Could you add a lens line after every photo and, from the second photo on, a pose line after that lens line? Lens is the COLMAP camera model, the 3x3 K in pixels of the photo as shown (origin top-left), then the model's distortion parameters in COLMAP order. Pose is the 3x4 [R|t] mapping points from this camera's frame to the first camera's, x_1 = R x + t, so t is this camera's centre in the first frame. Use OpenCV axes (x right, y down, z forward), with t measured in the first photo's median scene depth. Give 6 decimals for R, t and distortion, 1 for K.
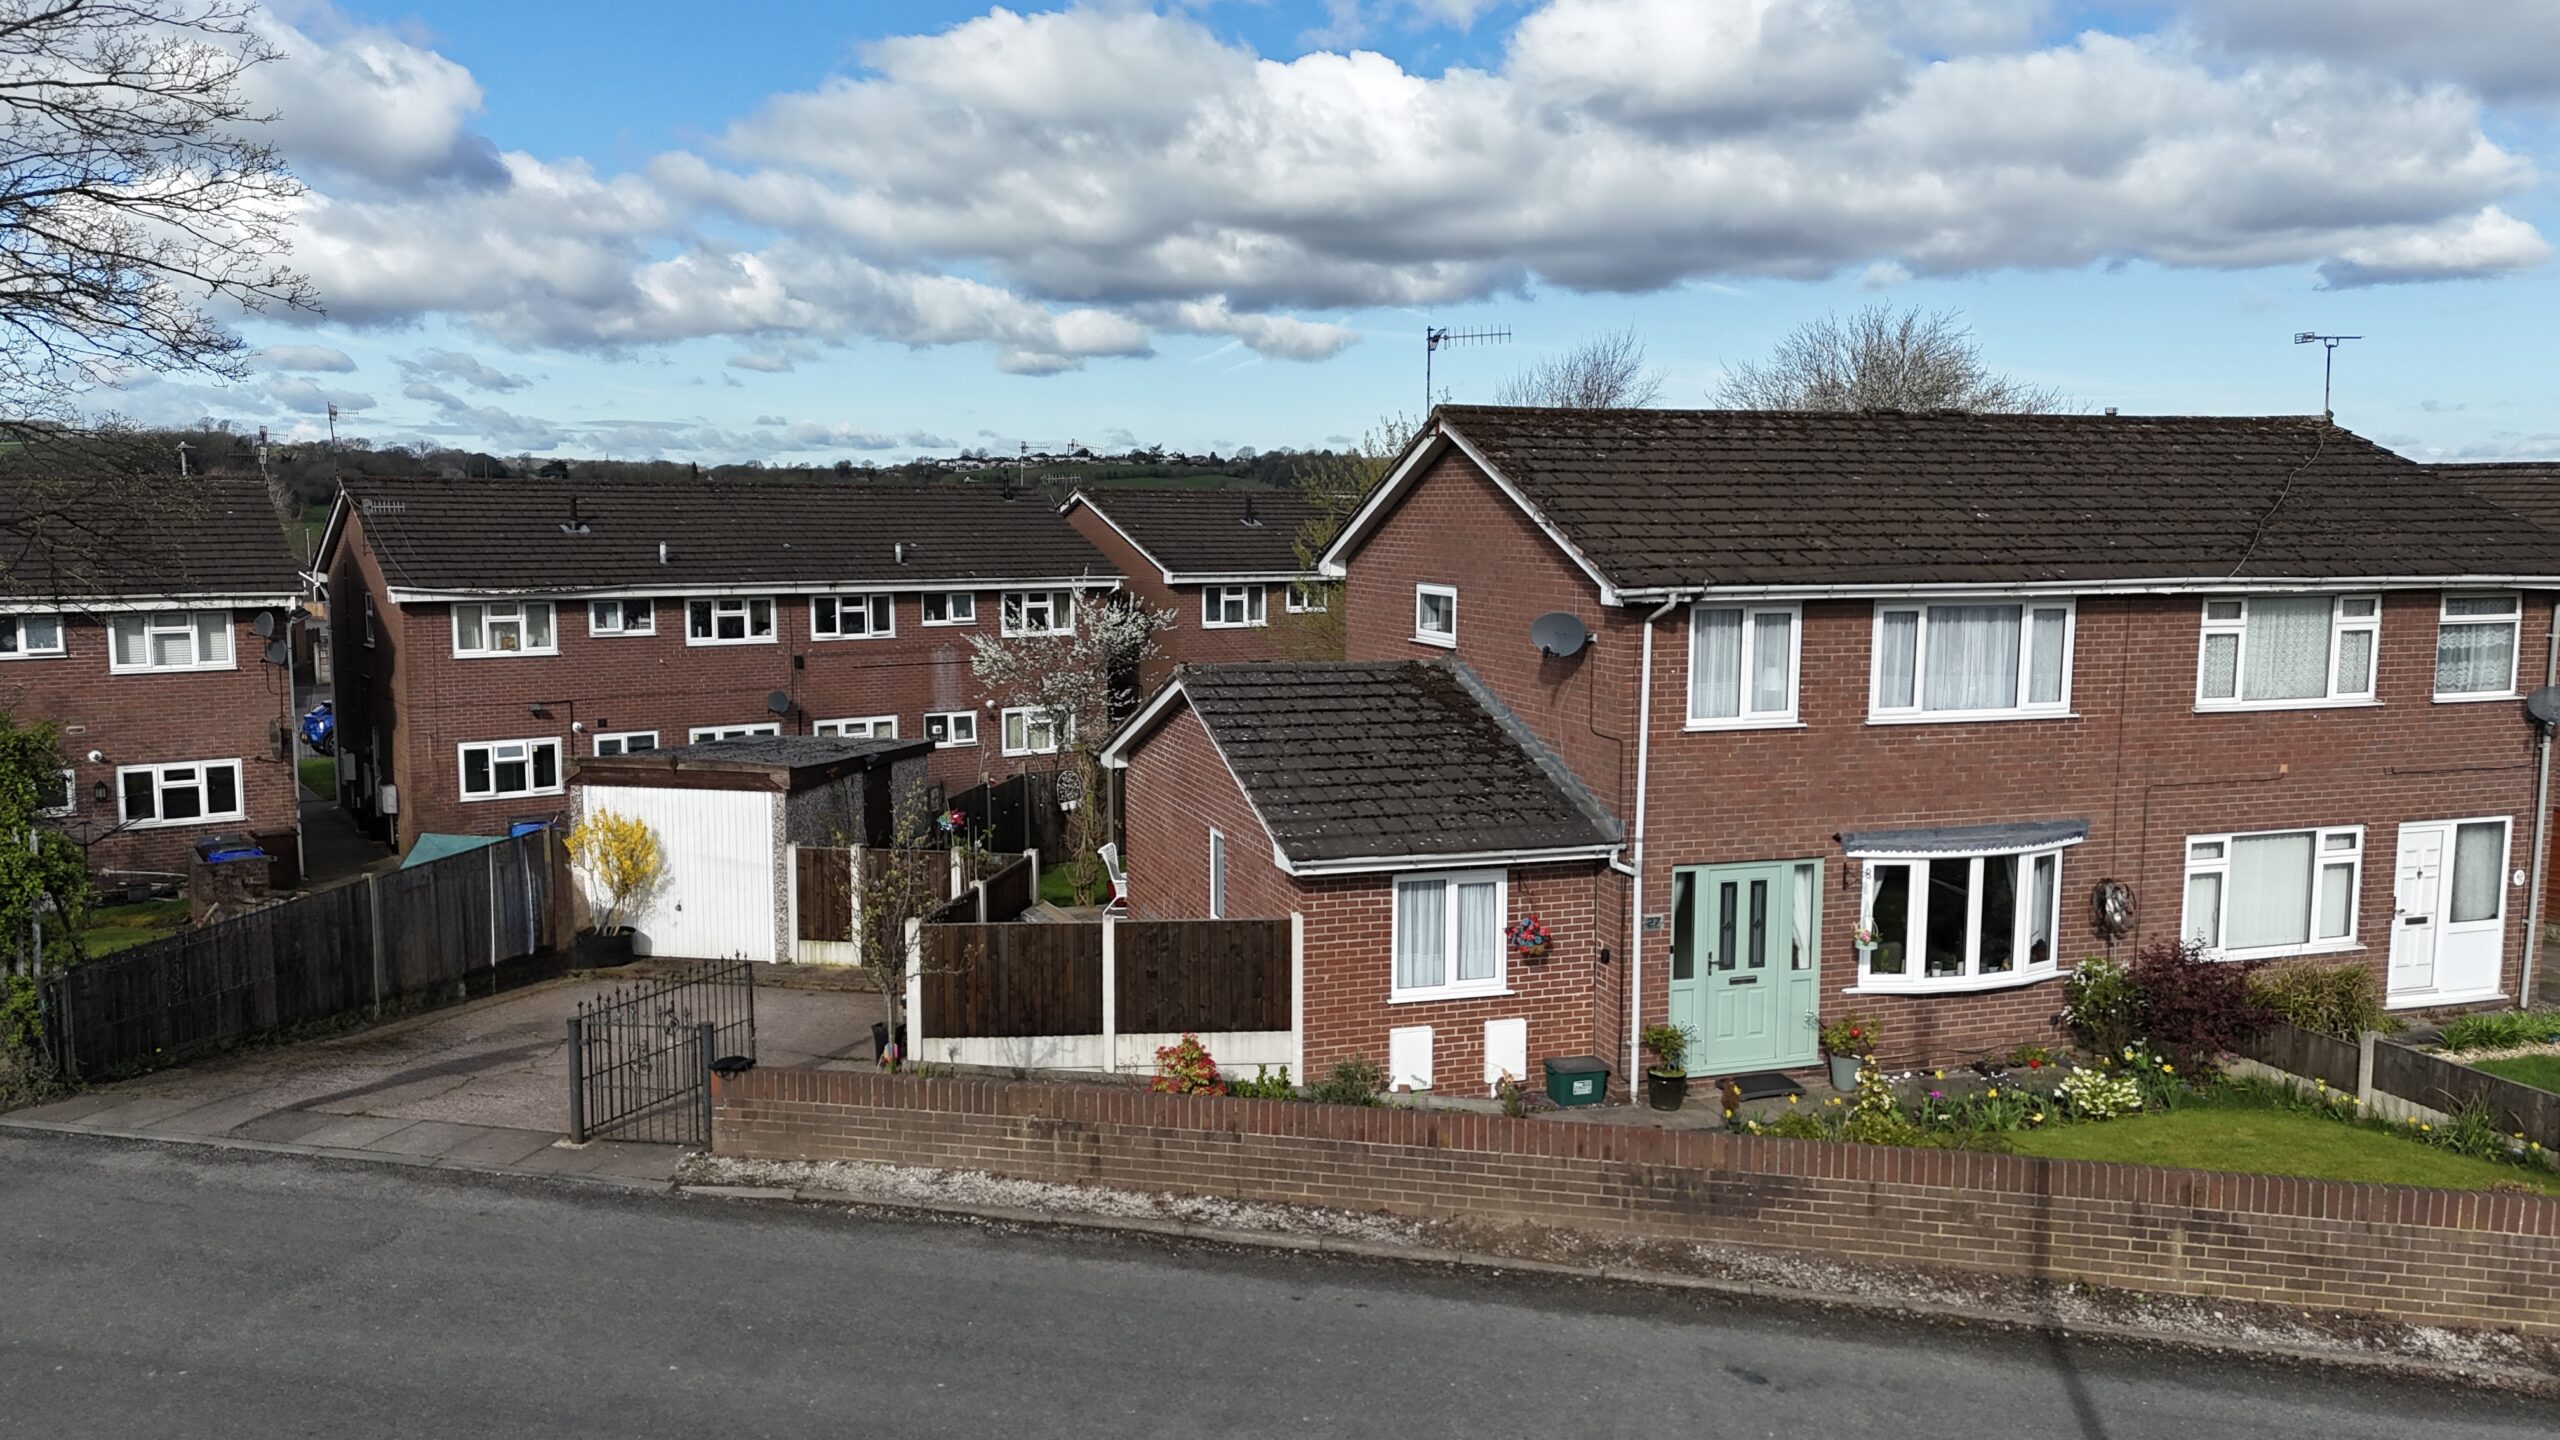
lens RADIAL K [[1830.3, 0, 1267.3], [0, 1830.3, 702.3], [0, 0, 1]] dist [0.071865, -0.042635]
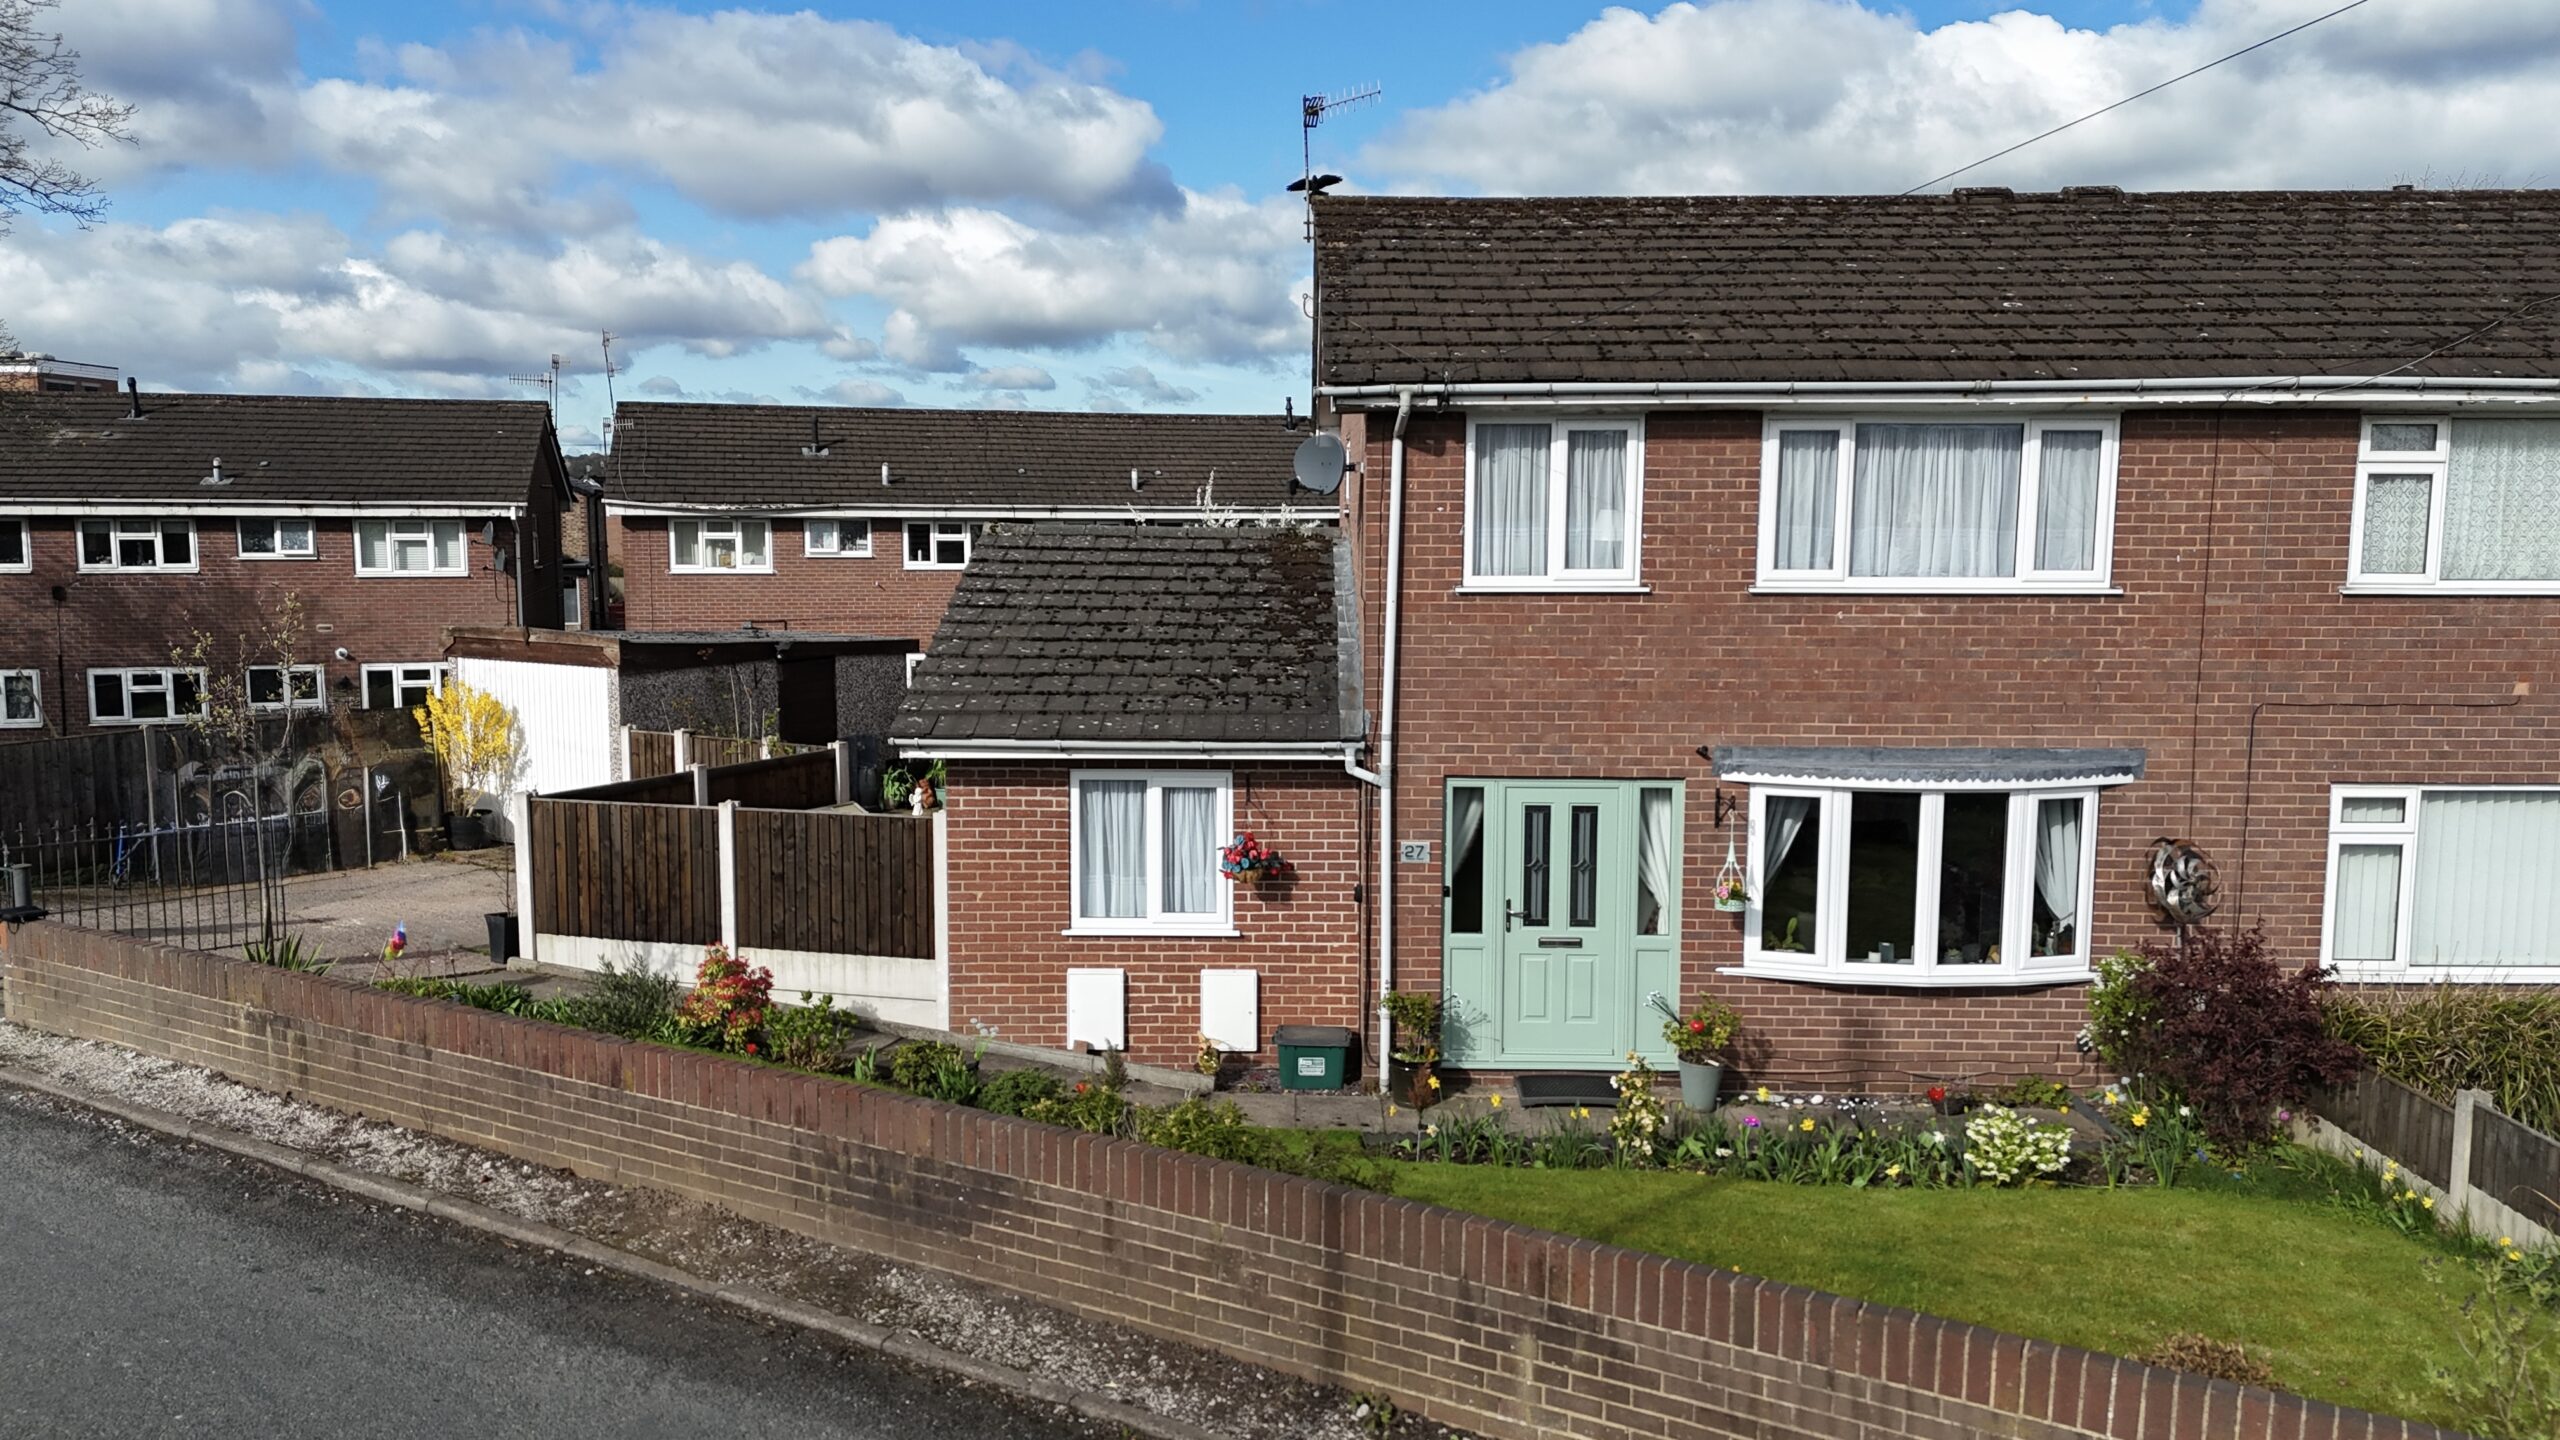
lens RADIAL K [[1830.3, 0, 1285.3], [0, 1830.3, 715.1], [0, 0, 1]] dist [0.071865, -0.042635]
pose [[0.947800, 0.036435, -0.316777, 0.386721], [-0.034329, 0.999336, 0.012229, 0.057037], [0.317012, -0.000715, 0.948421, 0.285678]]
